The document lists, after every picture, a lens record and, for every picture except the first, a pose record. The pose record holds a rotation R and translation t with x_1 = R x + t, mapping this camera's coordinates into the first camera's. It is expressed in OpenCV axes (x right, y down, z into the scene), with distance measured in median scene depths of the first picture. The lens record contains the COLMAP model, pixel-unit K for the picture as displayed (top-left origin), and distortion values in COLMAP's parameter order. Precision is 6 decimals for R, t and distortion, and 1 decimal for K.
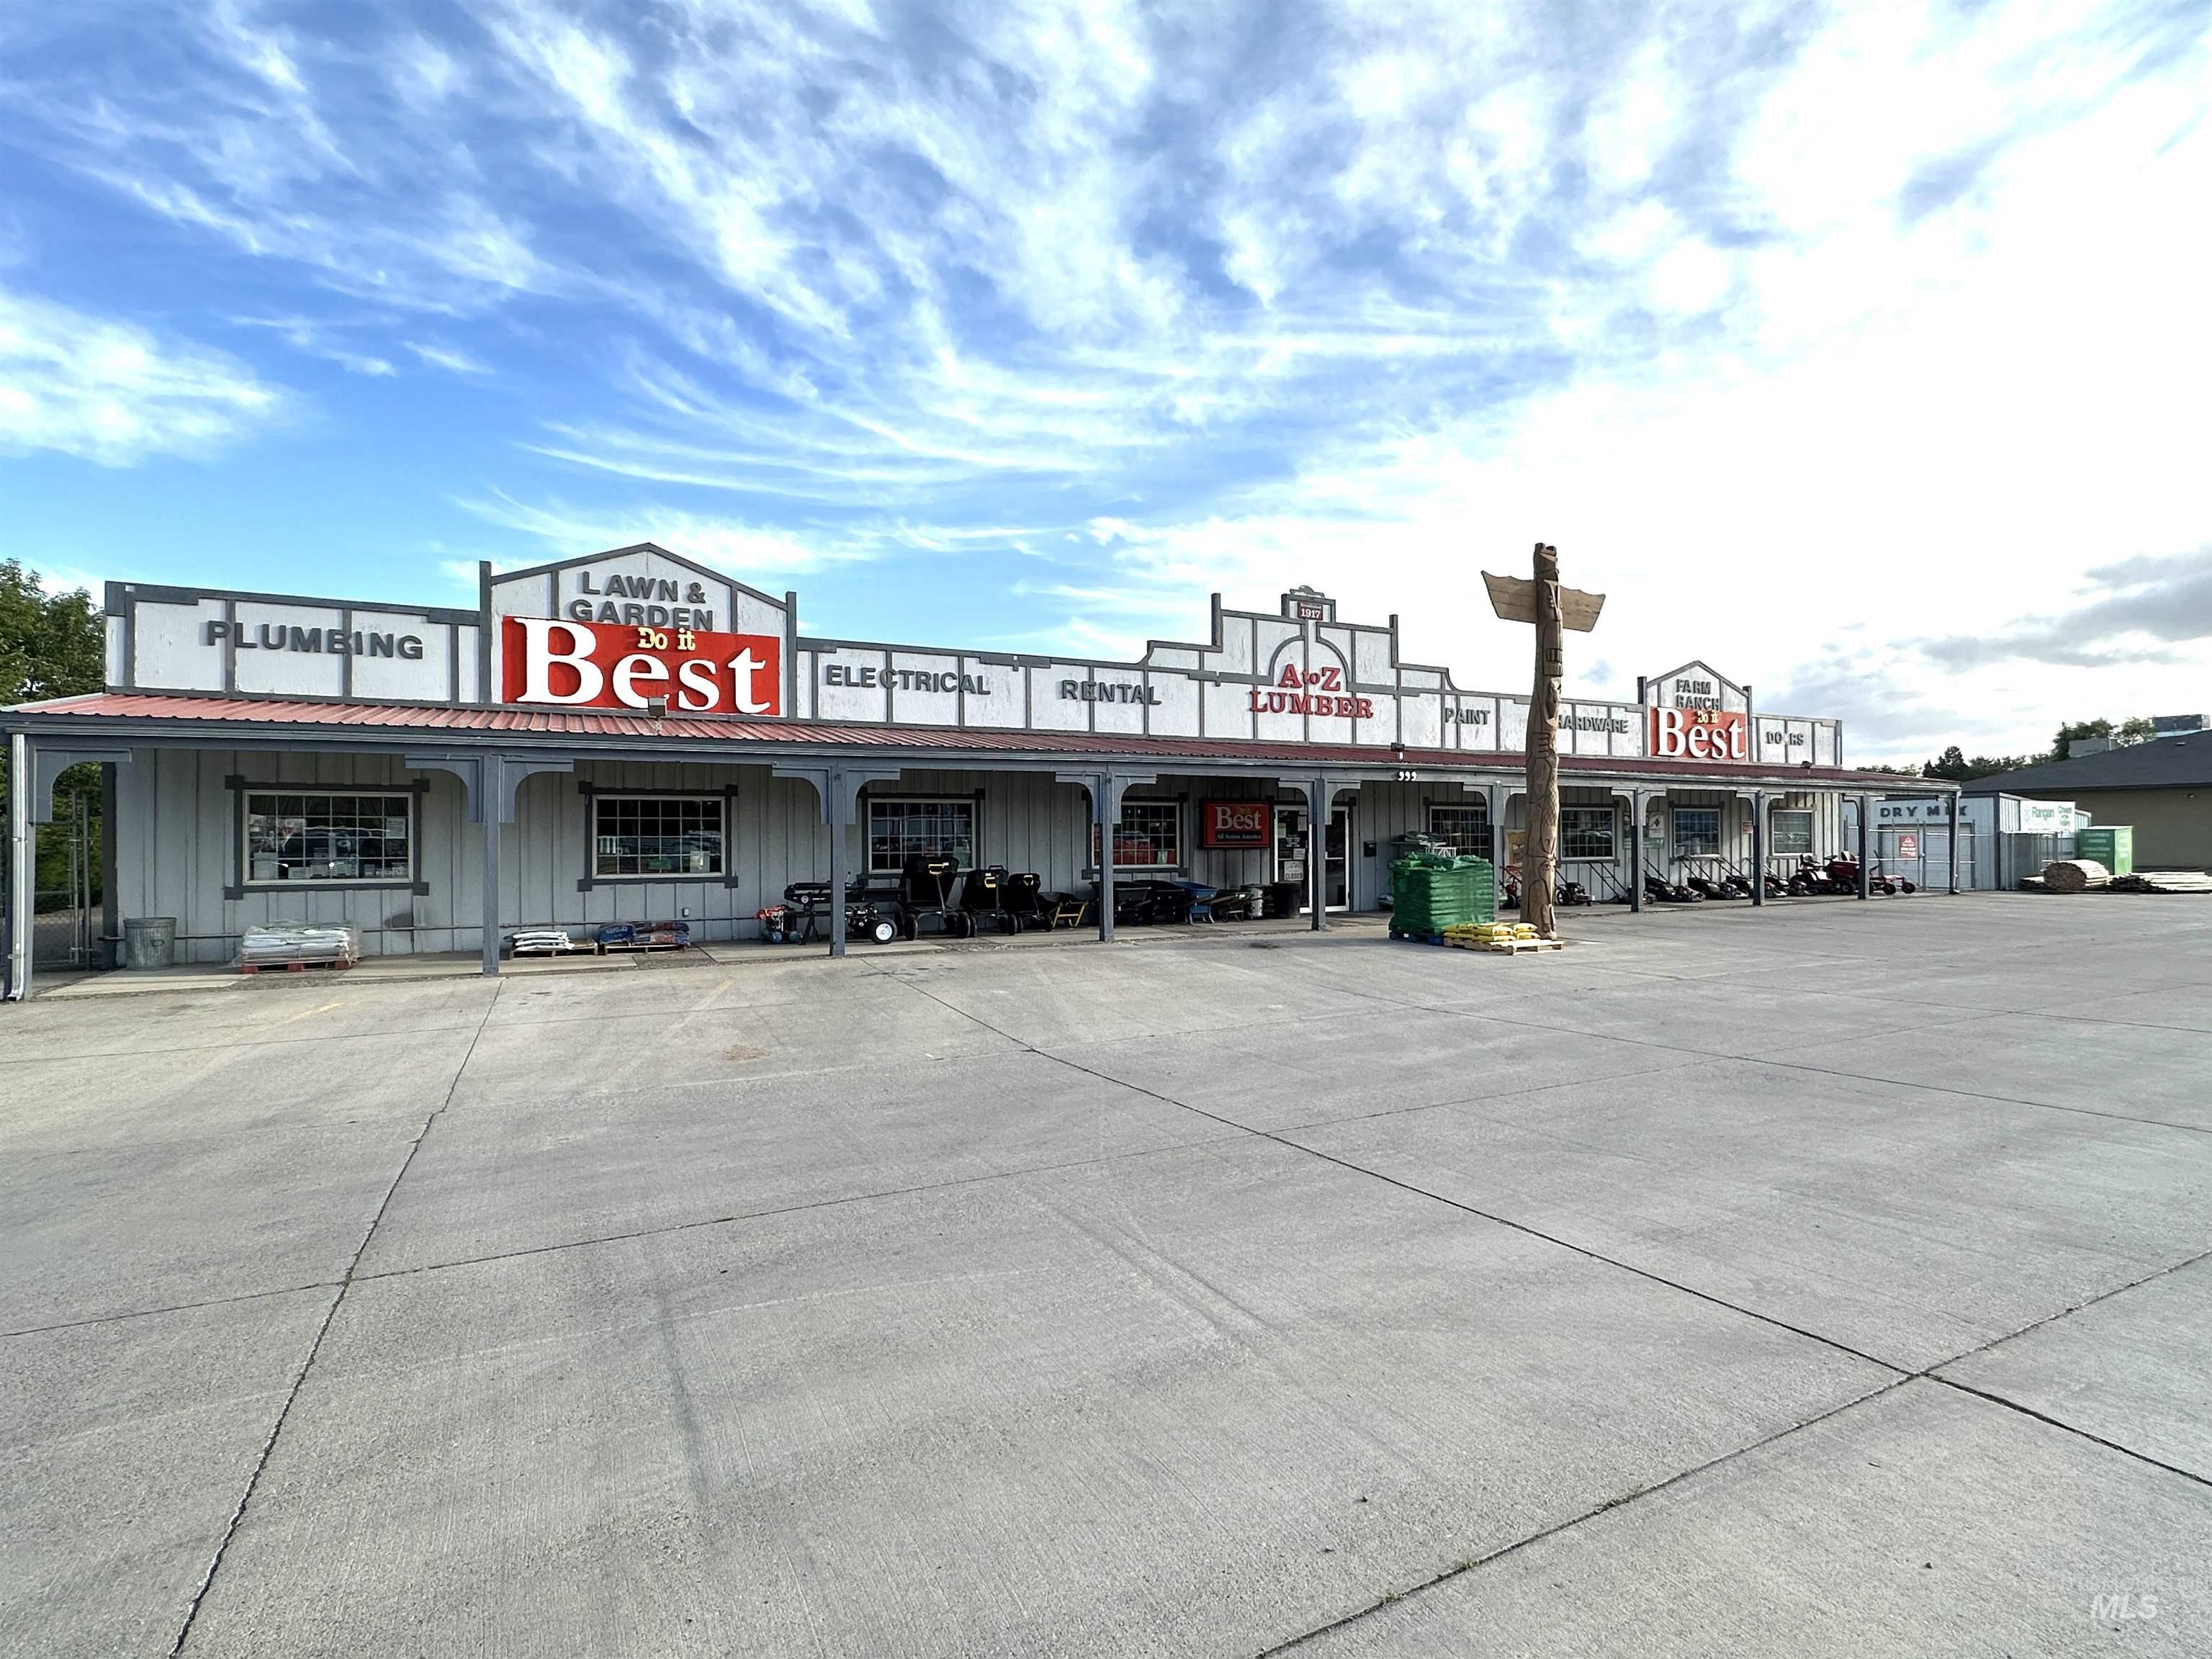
lens RADIAL K [[1075.9, 0, 1106.0], [0, 1075.9, 829.5], [0, 0, 1]] dist [0.001981, 0.000058]
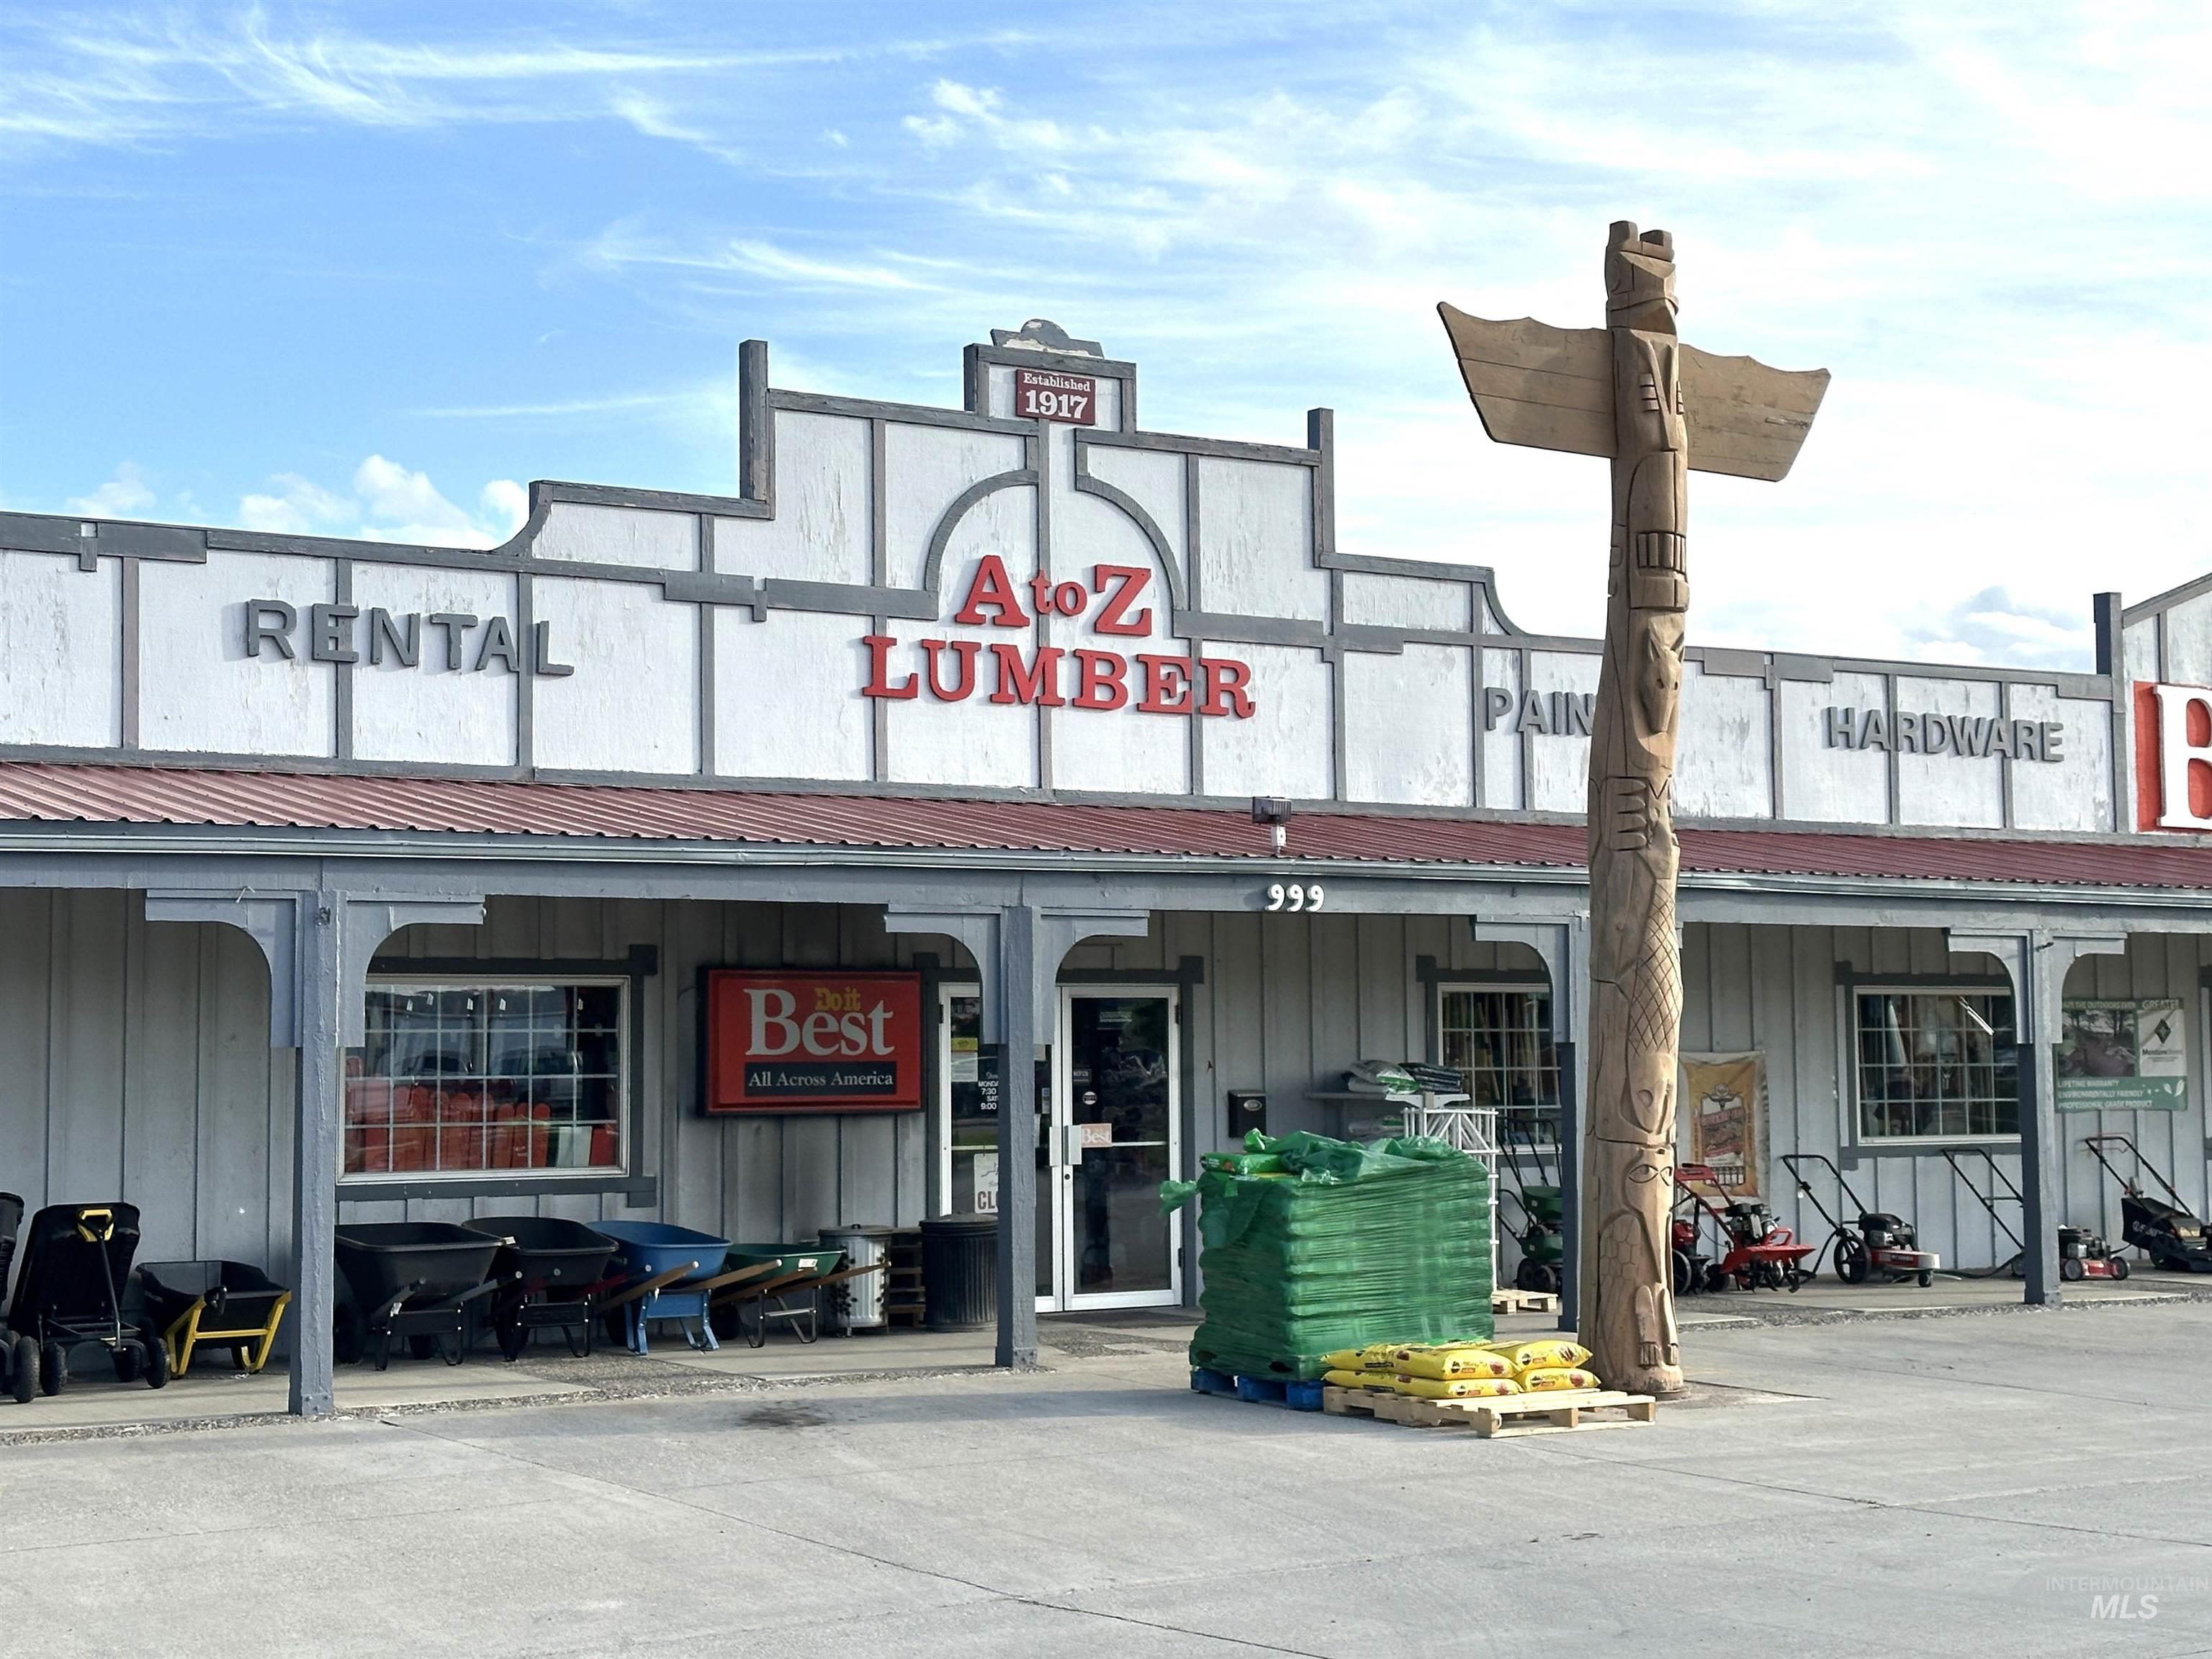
lens RADIAL K [[3458.4, 0, 1106.0], [0, 3458.4, 829.5], [0, 0, 1]] dist [0.144801, 0.092297]
pose [[0.995656, 0.003108, 0.093057, 0.110544], [0.002406, 0.998250, -0.059080, -0.006657], [-0.093078, 0.059048, 0.993906, -0.059700]]
